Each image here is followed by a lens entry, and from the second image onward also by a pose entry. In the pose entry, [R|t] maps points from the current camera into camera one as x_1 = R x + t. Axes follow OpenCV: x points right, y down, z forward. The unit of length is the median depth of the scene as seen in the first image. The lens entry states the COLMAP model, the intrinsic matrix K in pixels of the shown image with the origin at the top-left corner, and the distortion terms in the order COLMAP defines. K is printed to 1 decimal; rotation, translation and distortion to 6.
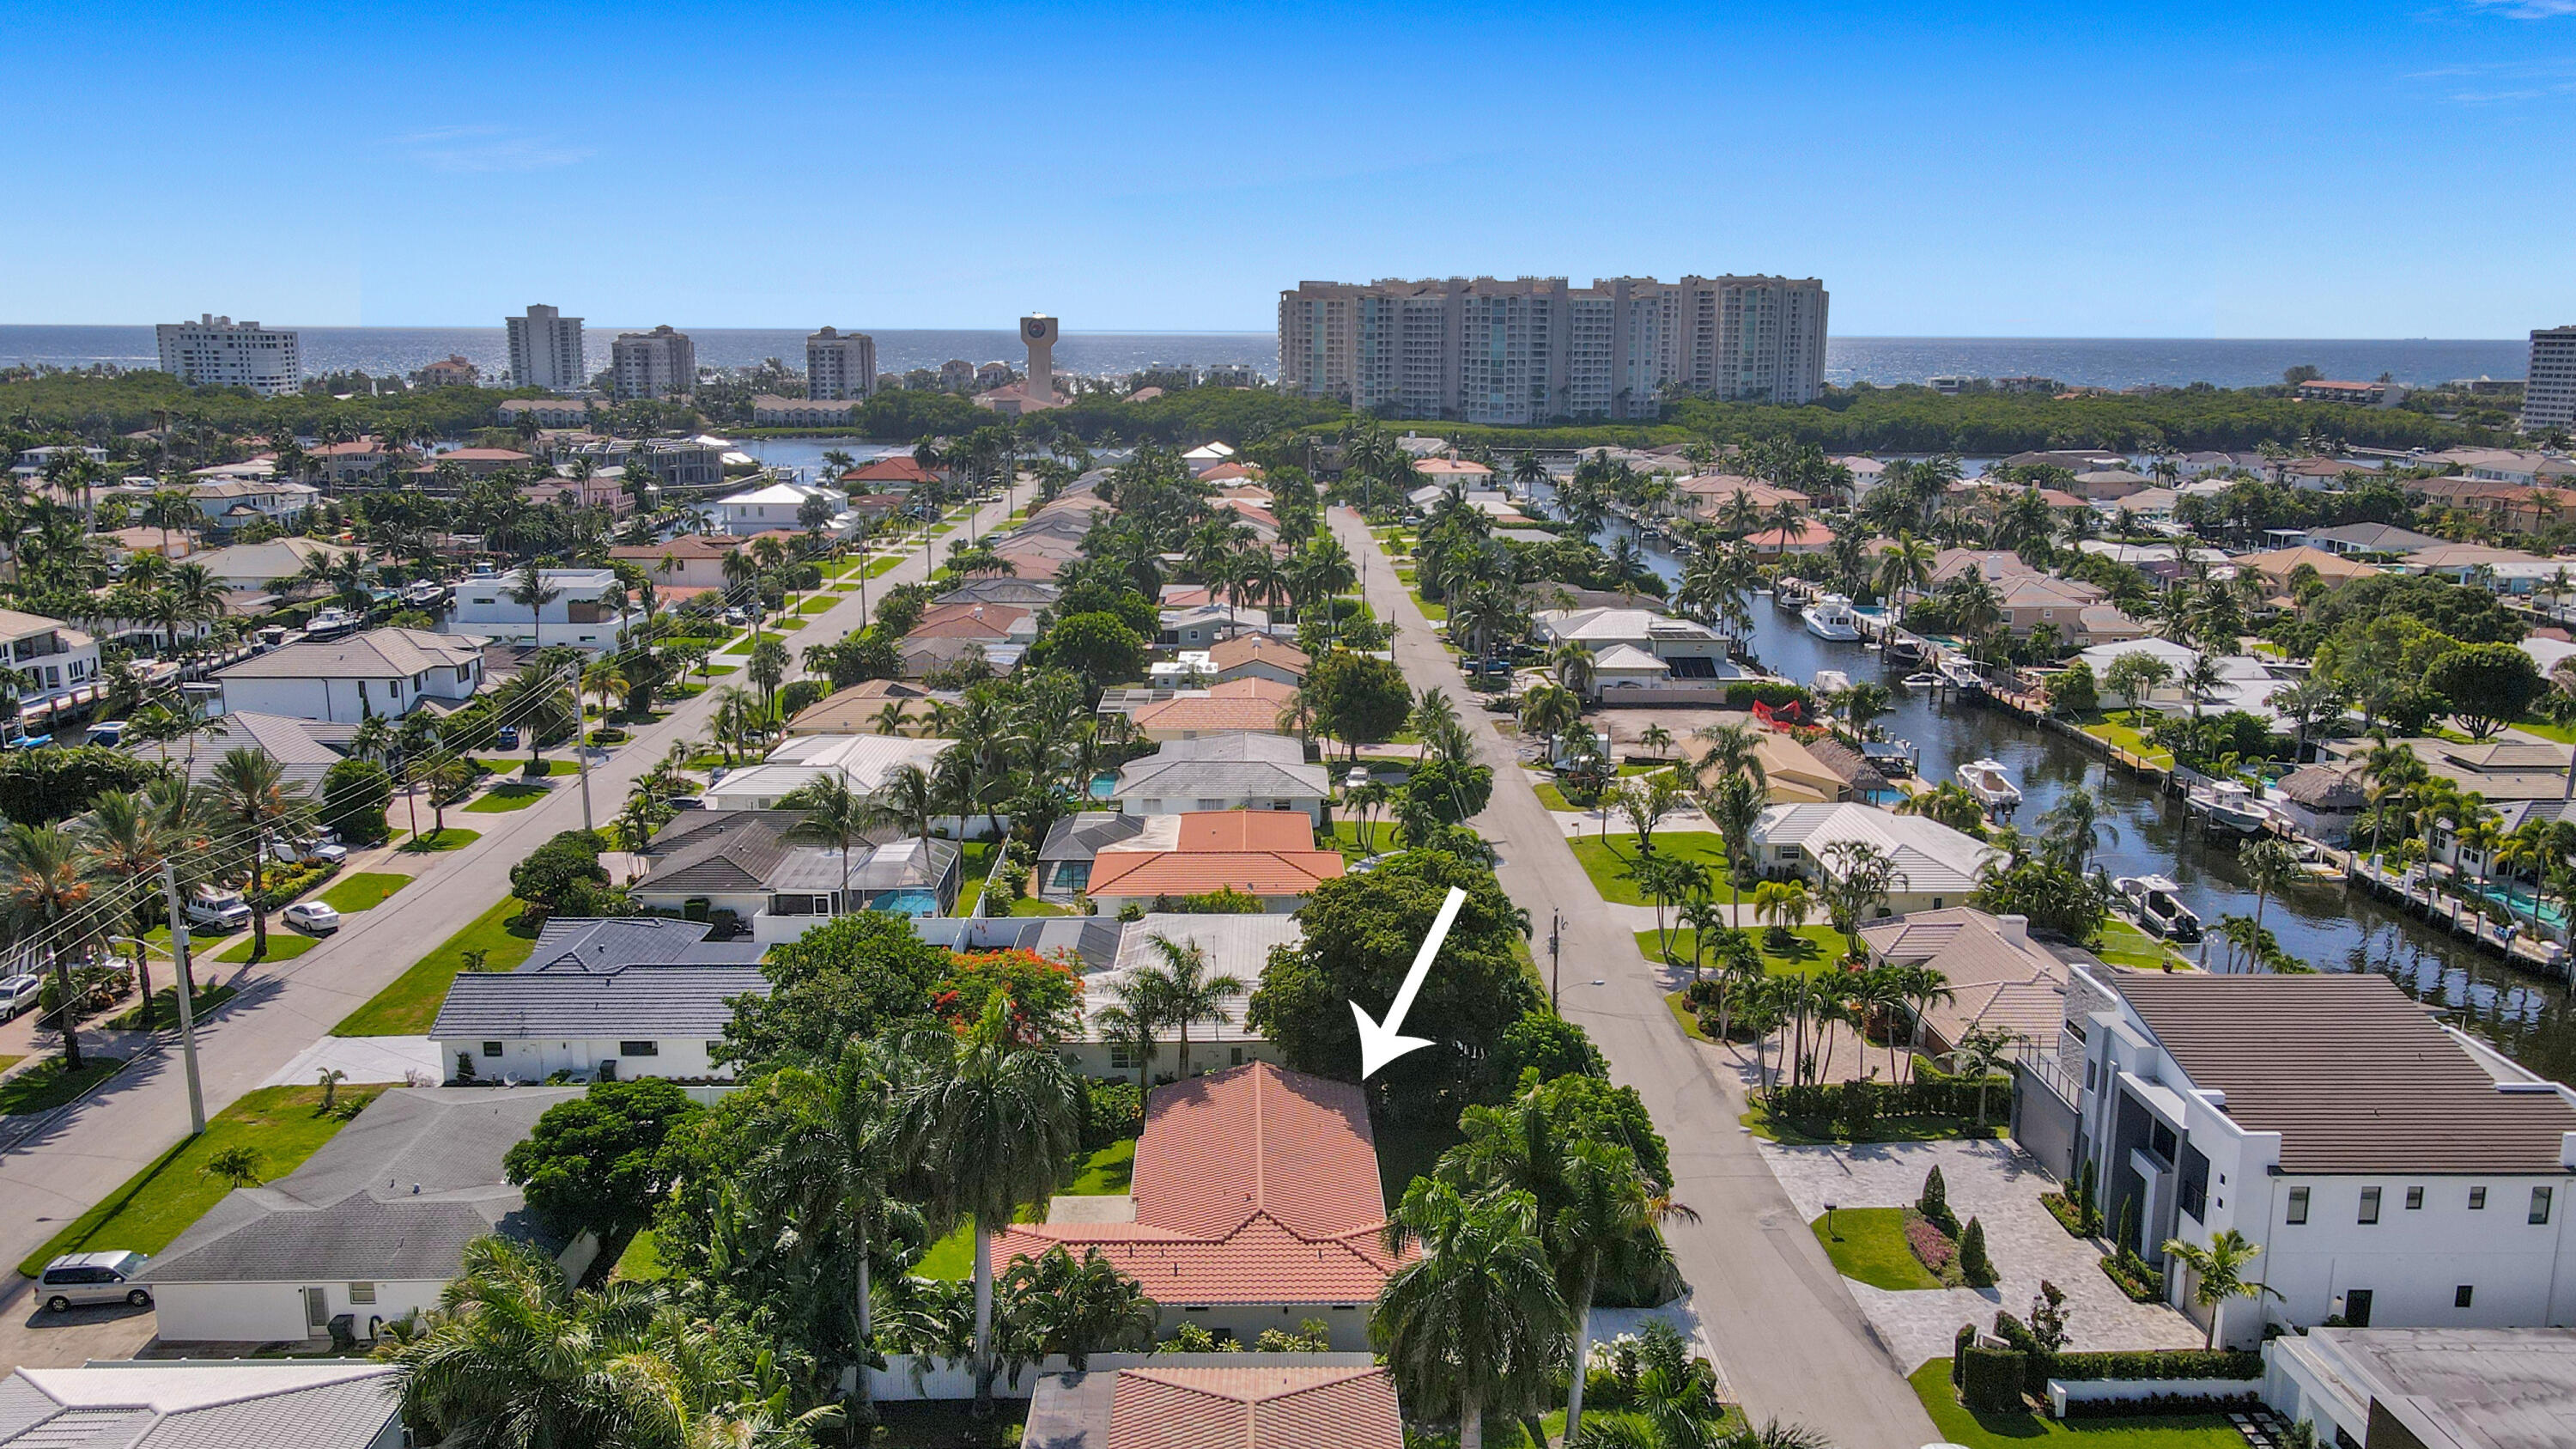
lens RADIAL K [[1924.7, 0, 1288.0], [0, 1924.7, 724.5], [0, 0, 1]] dist [0.013820, 0.005542]
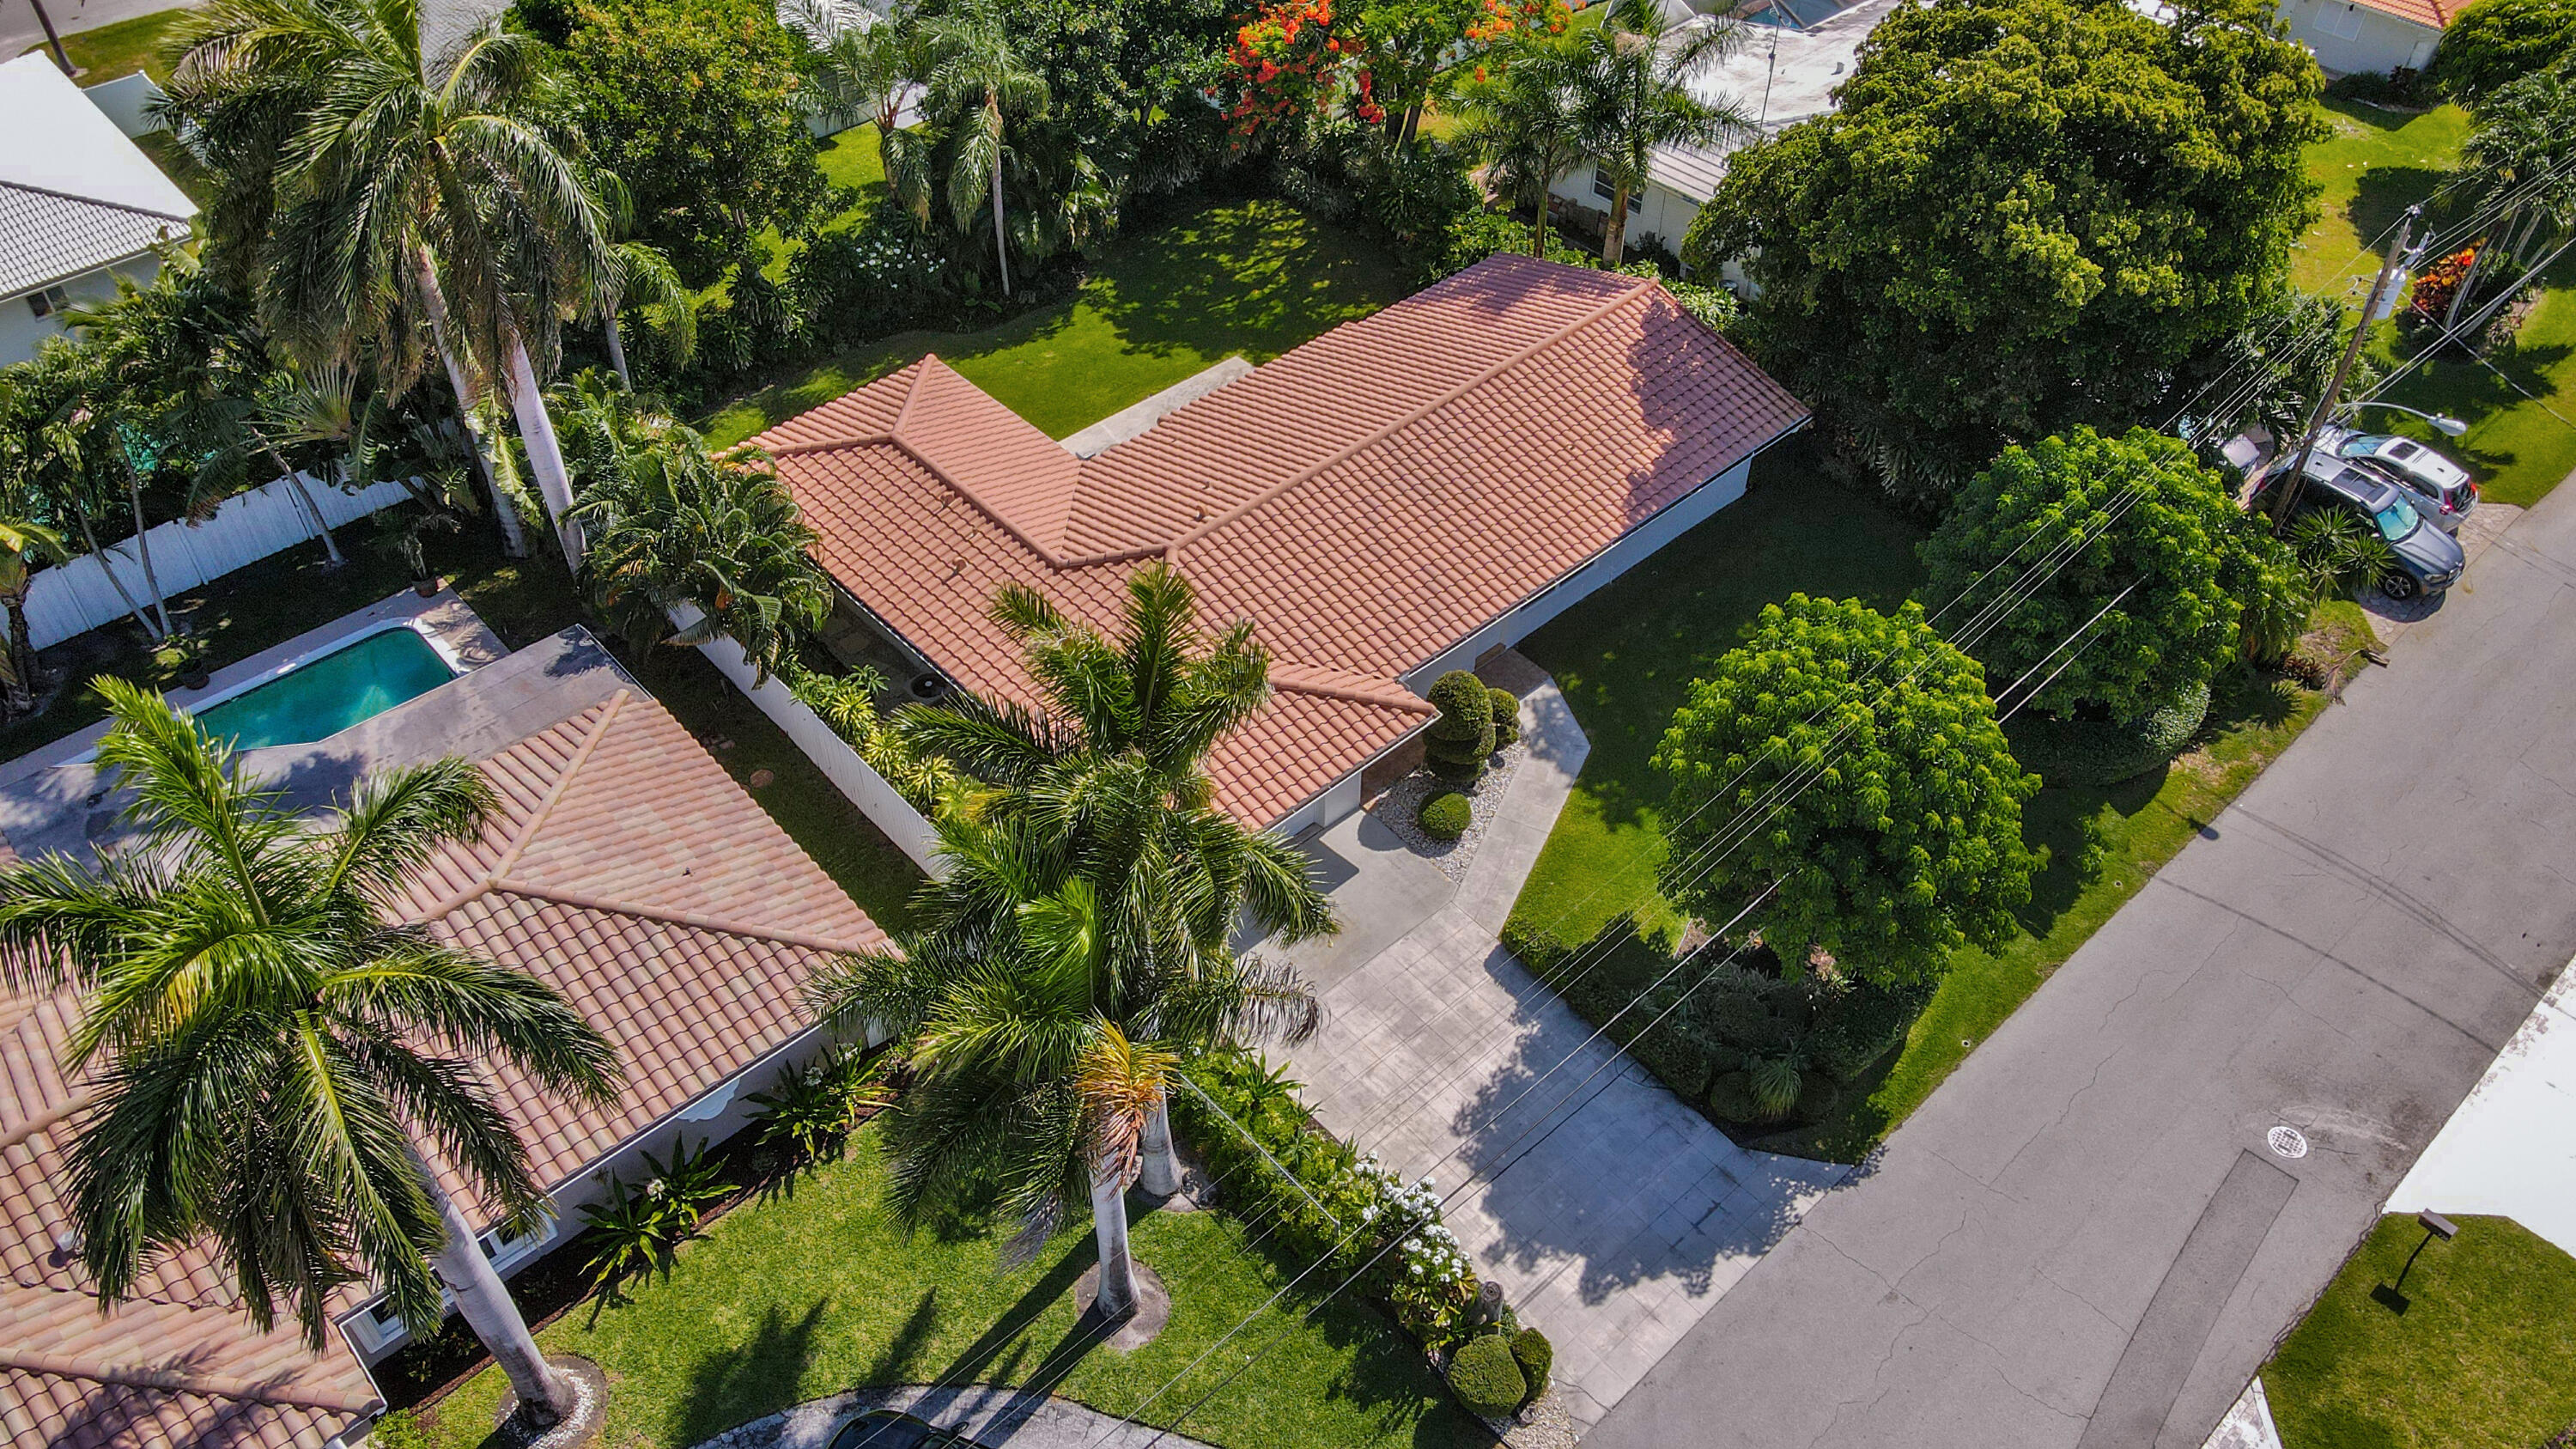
lens RADIAL K [[1856.9, 0, 1314.6], [0, 1856.9, 725.5], [0, 0, 1]] dist [0.008664, 0.001638]
pose [[0.667040, 0.521972, -0.531603, 0.255199], [-0.162692, 0.798374, 0.579768, -0.007663], [0.727041, -0.300241, 0.617468, 0.576761]]
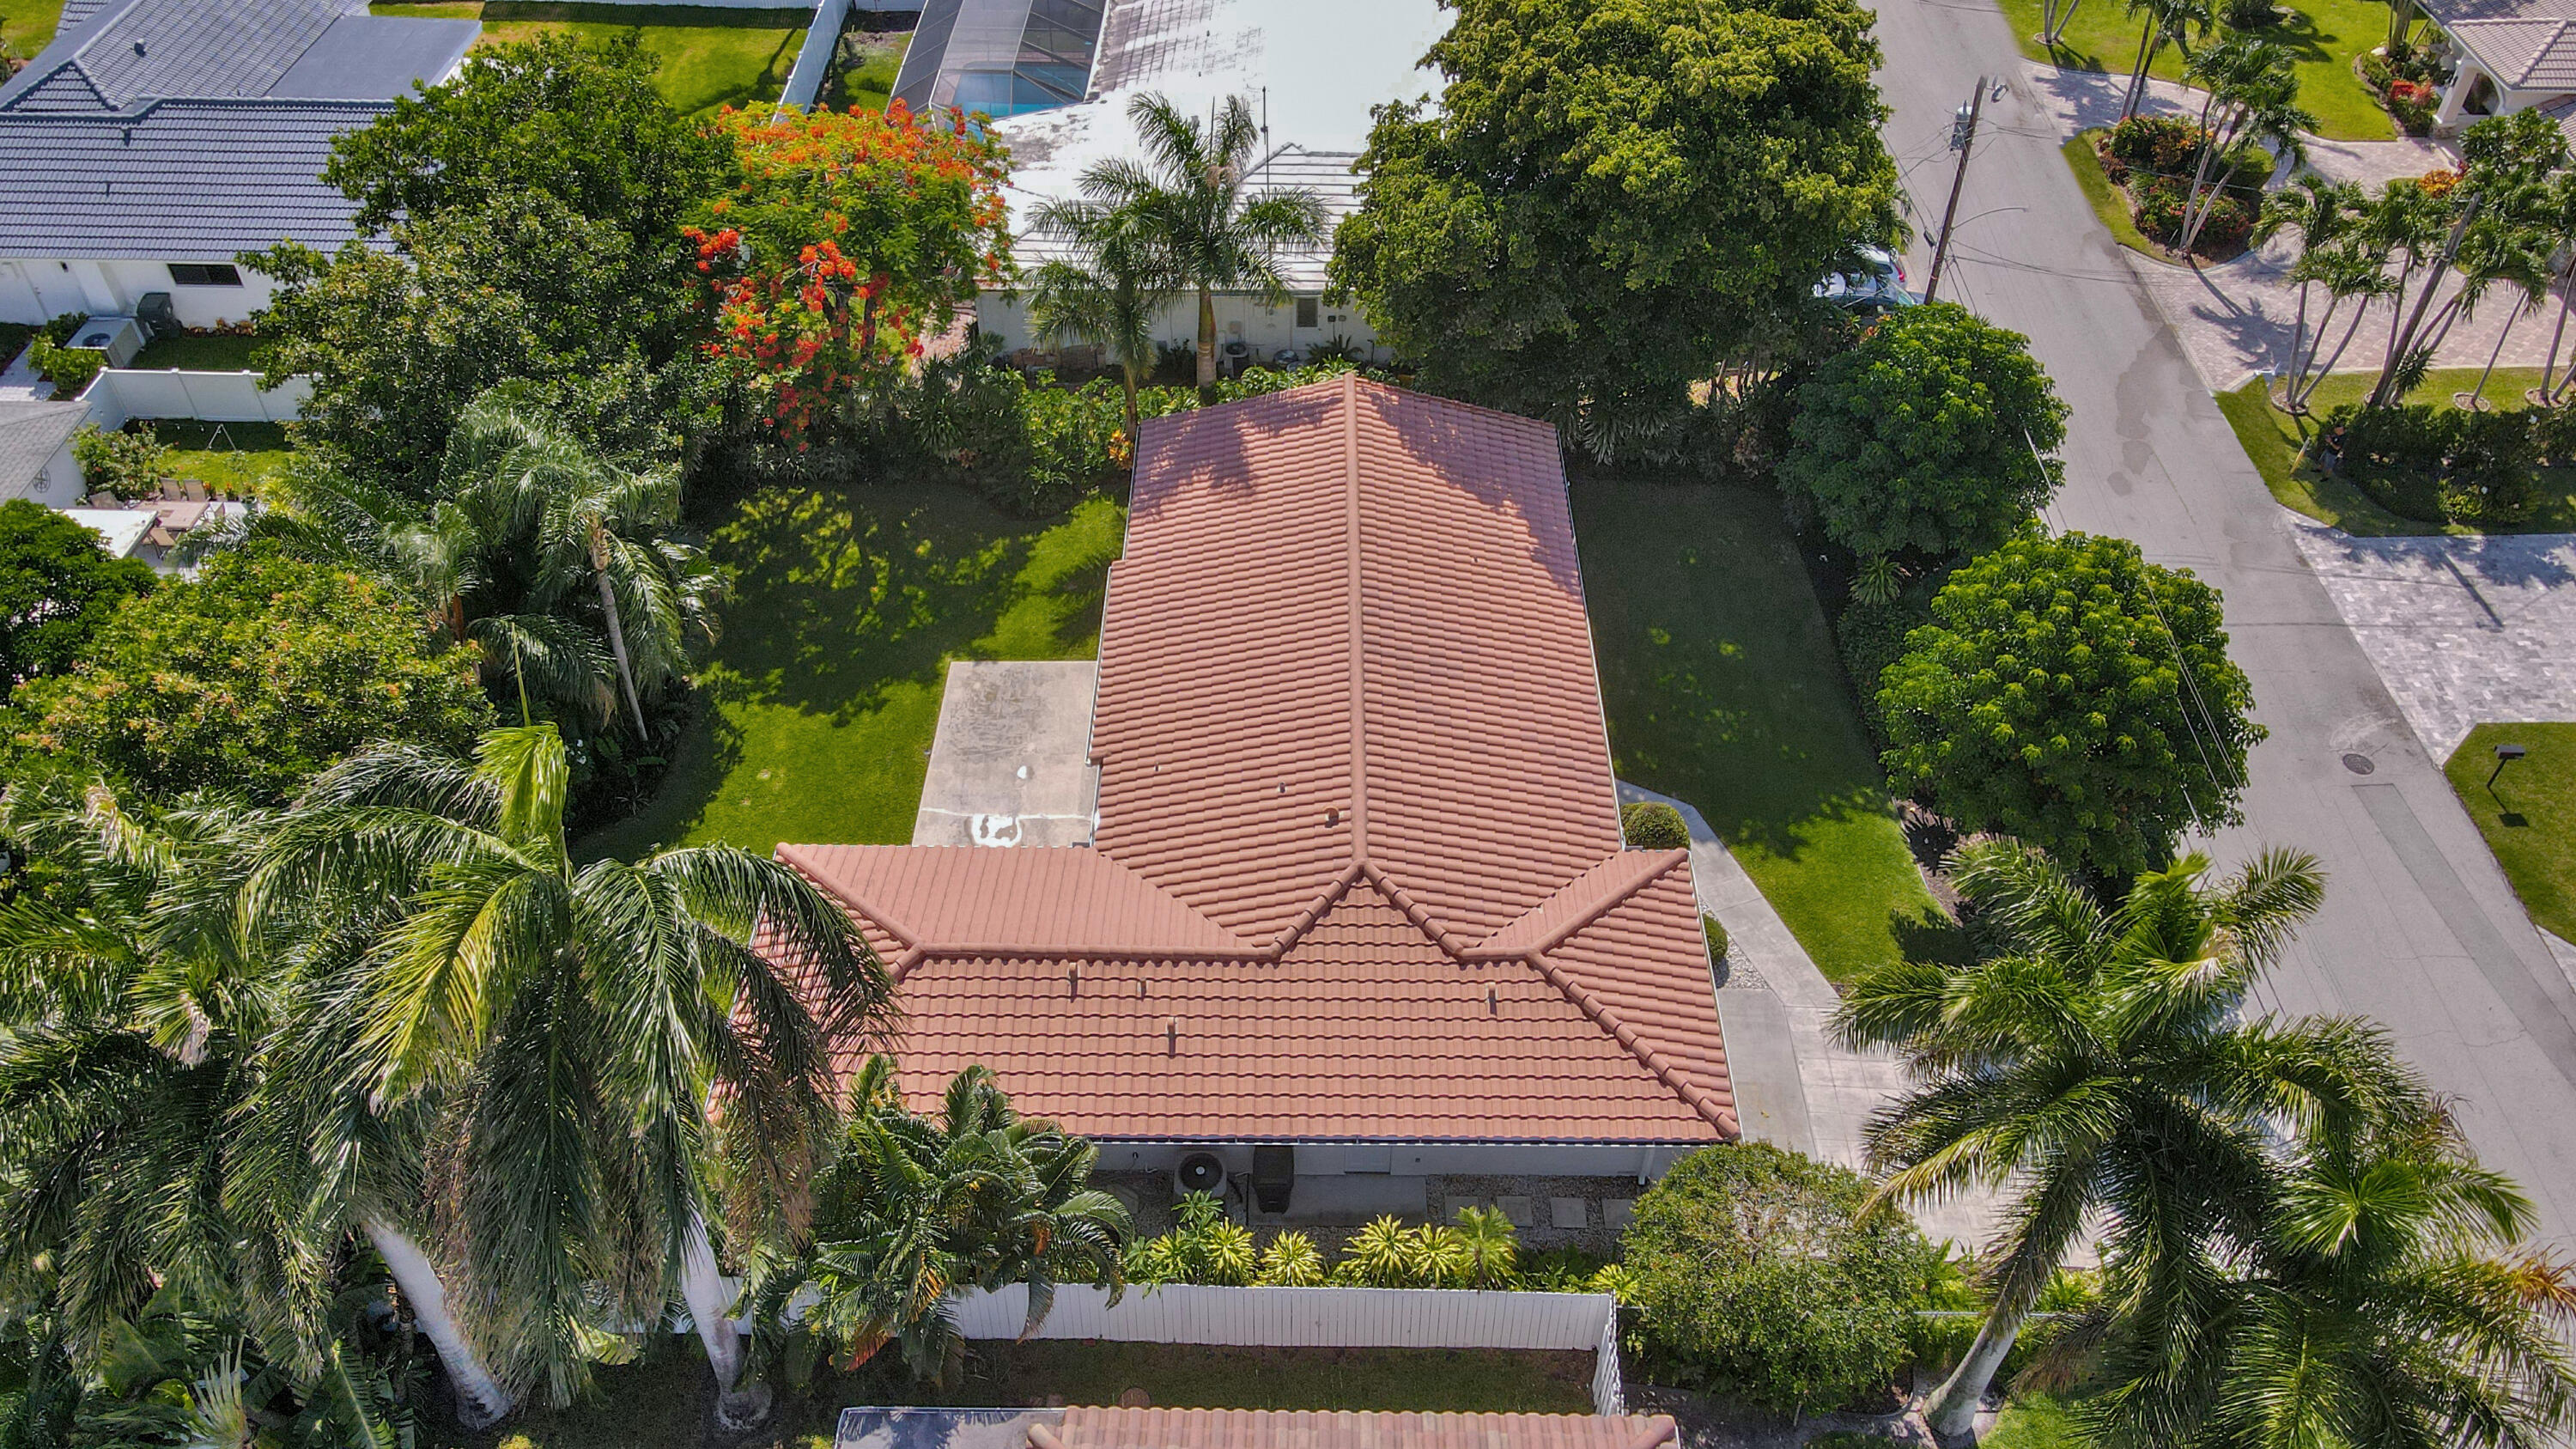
lens RADIAL K [[1924.7, 0, 1288.0], [0, 1924.7, 724.5], [0, 0, 1]] dist [0.013820, 0.005542]
pose [[0.999391, 0.023674, -0.025616, -0.016706], [-0.006713, 0.851210, 0.524782, -0.012673], [0.034228, -0.524290, 0.850851, 0.516476]]
